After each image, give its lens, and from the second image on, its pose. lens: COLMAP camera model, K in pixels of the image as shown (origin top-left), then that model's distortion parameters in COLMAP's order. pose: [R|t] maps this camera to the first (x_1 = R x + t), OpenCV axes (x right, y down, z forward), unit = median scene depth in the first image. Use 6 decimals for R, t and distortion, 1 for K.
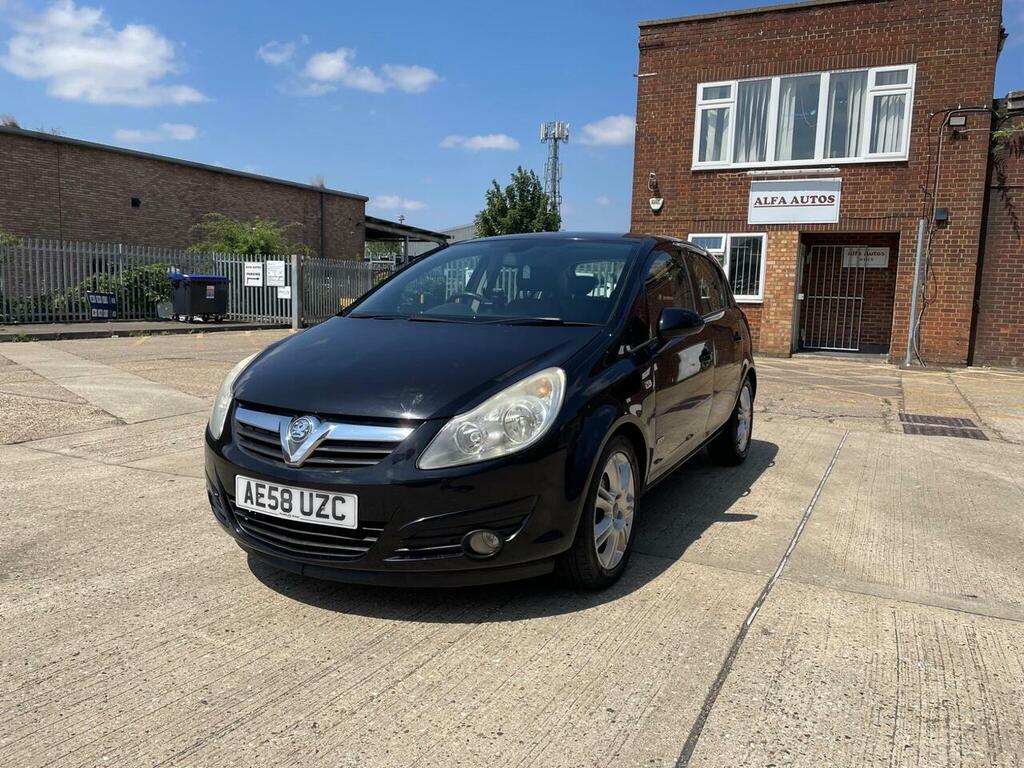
lens RADIAL K [[766.5, 0, 513.6], [0, 766.5, 379.4], [0, 0, 1]] dist [0.086810, -0.110395]
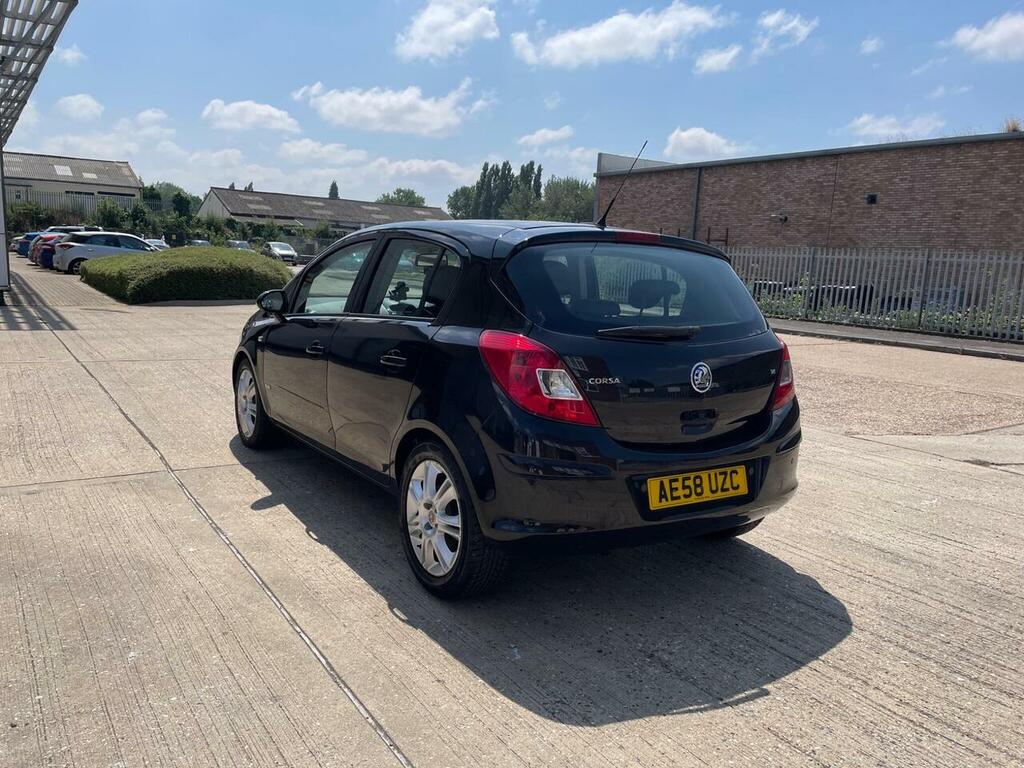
lens RADIAL K [[779.6, 0, 513.4], [0, 779.6, 386.9], [0, 0, 1]] dist [0.084014, -0.110515]
pose [[-0.482850, 0.092756, -0.870777, 0.281982], [-0.161237, 0.967957, 0.192514, -0.060557], [0.860731, 0.233357, -0.452423, 0.475772]]
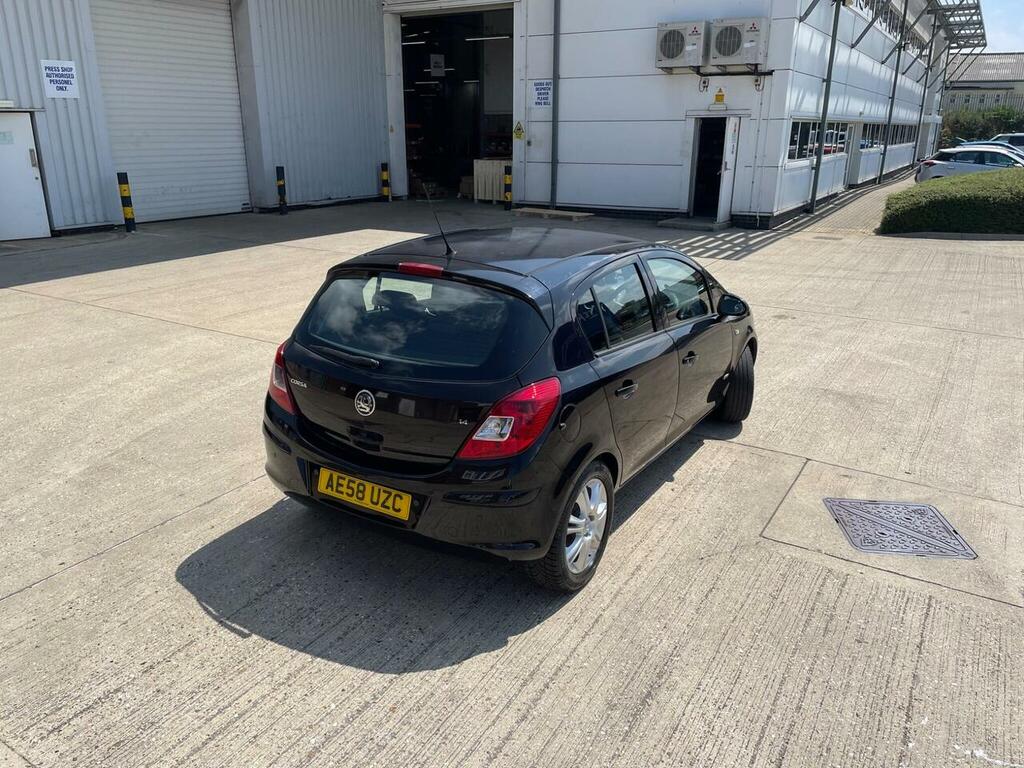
lens RADIAL K [[776.6, 0, 497.0], [0, 776.6, 385.1], [0, 0, 1]] dist [0.092235, -0.117305]
pose [[-0.995498, -0.058114, 0.074879, 0.018047], [-0.021128, 0.906168, 0.422389, -0.138019], [-0.092400, 0.418906, -0.903316, 0.634282]]
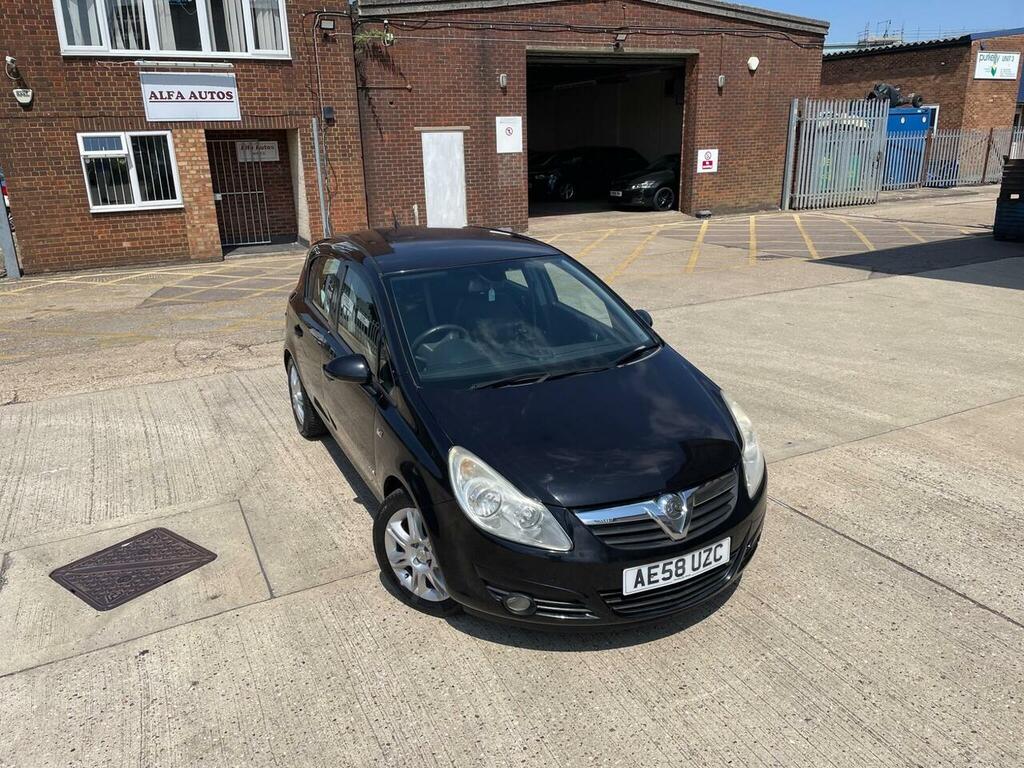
lens RADIAL K [[767.7, 0, 506.9], [0, 767.7, 385.5], [0, 0, 1]] dist [0.080932, -0.102040]
pose [[0.602298, -0.285446, 0.745492, -0.226658], [0.139216, 0.957131, 0.254006, -0.080701], [-0.786038, -0.049203, 0.616217, 0.088956]]
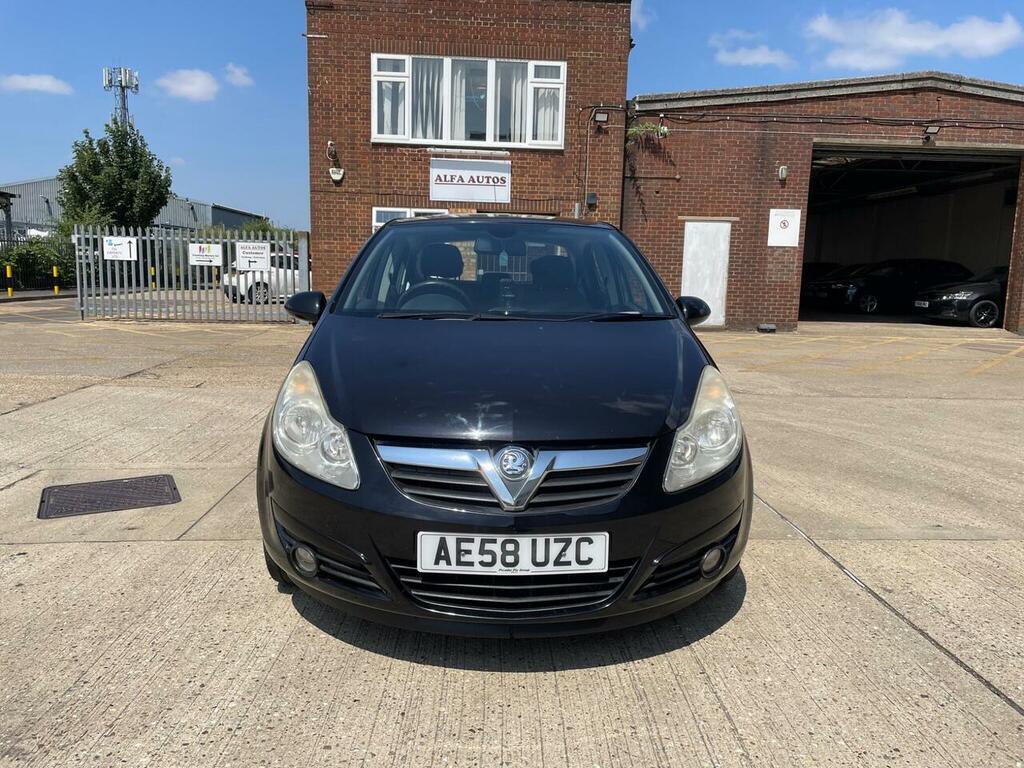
lens RADIAL K [[764.8, 0, 510.7], [0, 764.8, 376.9], [0, 0, 1]] dist [0.087726, -0.110101]
pose [[0.872415, -0.076533, 0.482737, -0.120918], [0.059372, 0.996945, 0.050757, -0.012520], [-0.485146, -0.015620, 0.874293, 0.053150]]
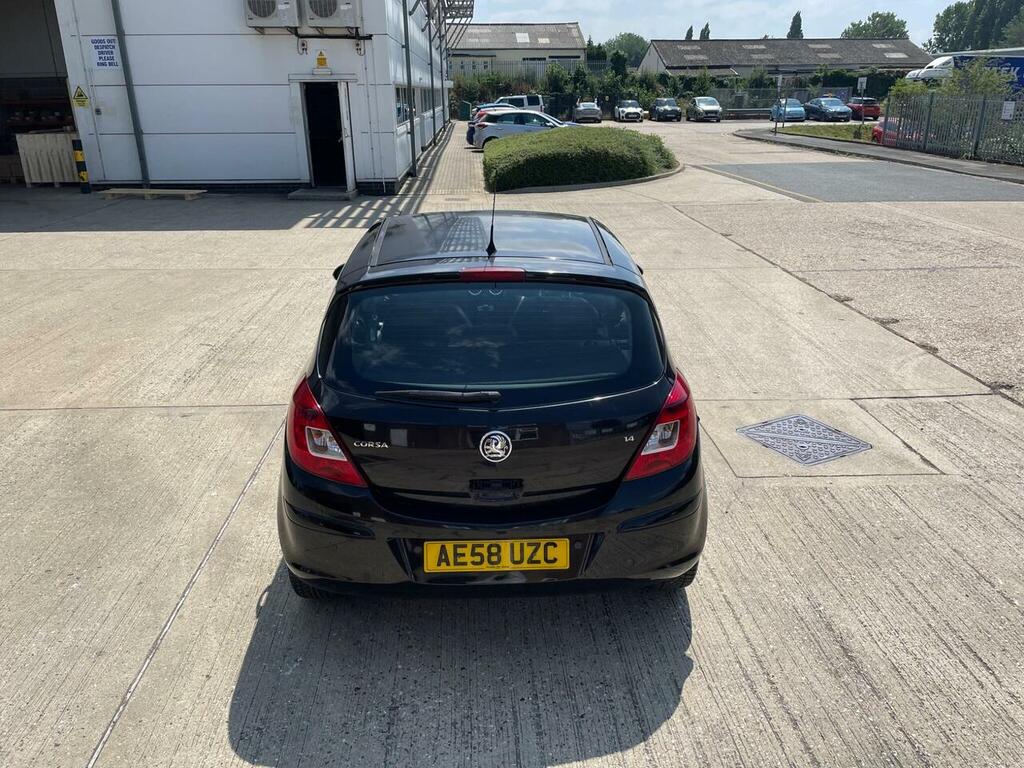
lens RADIAL K [[780.1, 0, 517.1], [0, 780.1, 383.6], [0, 0, 1]] dist [0.091719, -0.117928]
pose [[-0.867995, 0.151771, -0.472811, 0.160857], [-0.075430, 0.900801, 0.427631, -0.128361], [0.490810, 0.406846, -0.770442, 0.569540]]
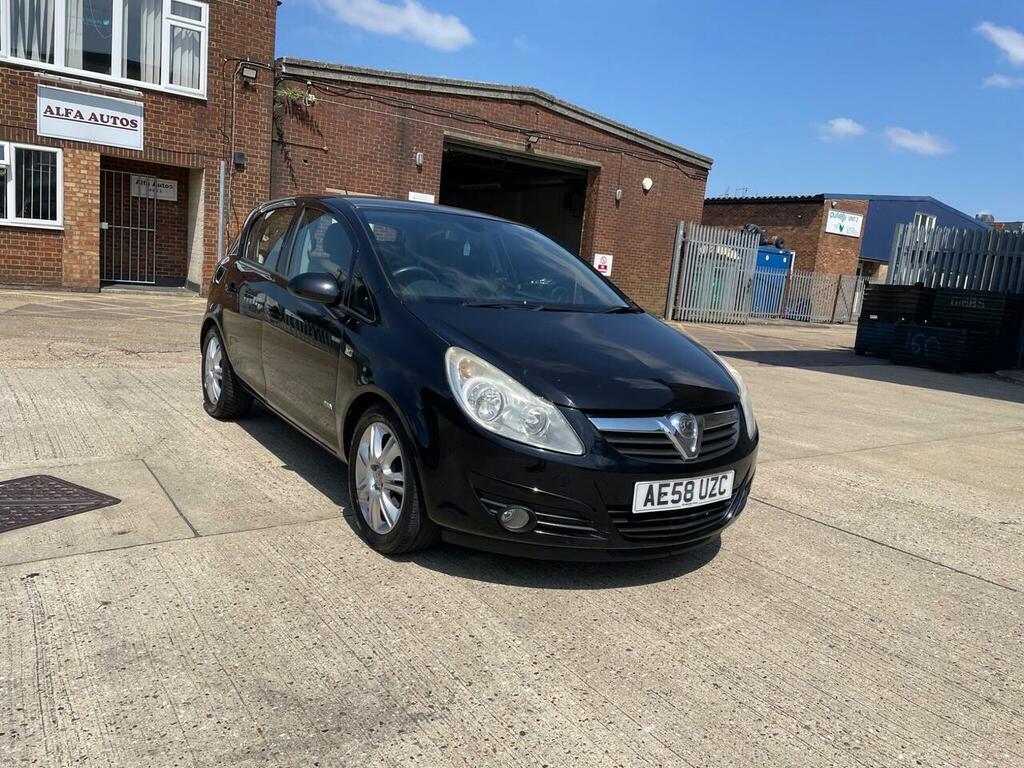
lens RADIAL K [[767.4, 0, 520.3], [0, 767.4, 388.5], [0, 0, 1]] dist [0.082670, -0.103981]
pose [[0.468445, -0.127109, 0.874301, -0.243420], [0.024766, 0.991097, 0.130820, -0.024970], [-0.883145, -0.039629, 0.467422, 0.127091]]
